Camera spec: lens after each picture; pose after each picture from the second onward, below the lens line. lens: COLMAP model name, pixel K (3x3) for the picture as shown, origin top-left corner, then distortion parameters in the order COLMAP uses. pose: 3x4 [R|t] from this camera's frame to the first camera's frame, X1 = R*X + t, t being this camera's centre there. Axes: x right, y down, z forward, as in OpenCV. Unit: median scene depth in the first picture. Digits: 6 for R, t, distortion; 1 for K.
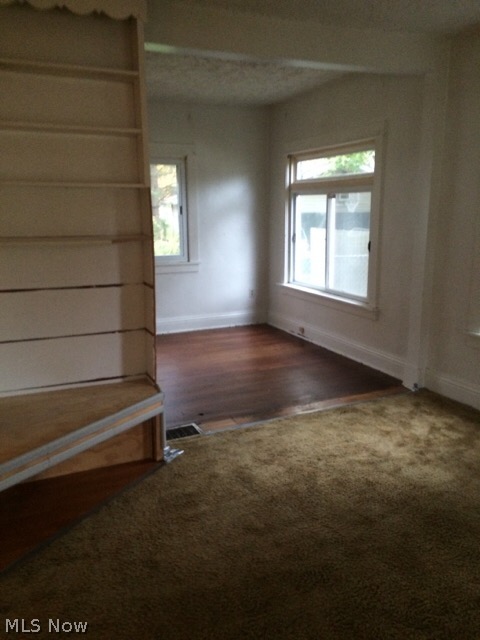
lens RADIAL K [[540.9, 0, 240.0], [0, 540.9, 318.4], [0, 0, 1]] dist [0.079838, -0.103330]
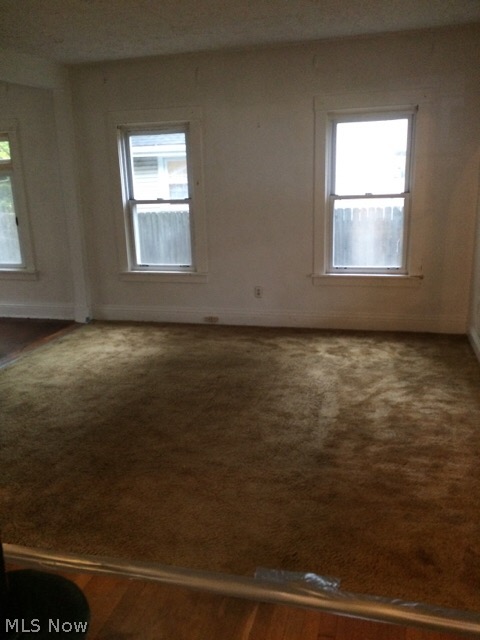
lens RADIAL K [[540.9, 0, 241.4], [0, 540.9, 319.8], [0, 0, 1]] dist [0.079838, -0.103330]
pose [[0.634218, -0.202593, 0.746139, -0.591986], [0.181878, 0.977070, 0.110699, 0.057328], [-0.751457, 0.065499, 0.656523, -0.249108]]
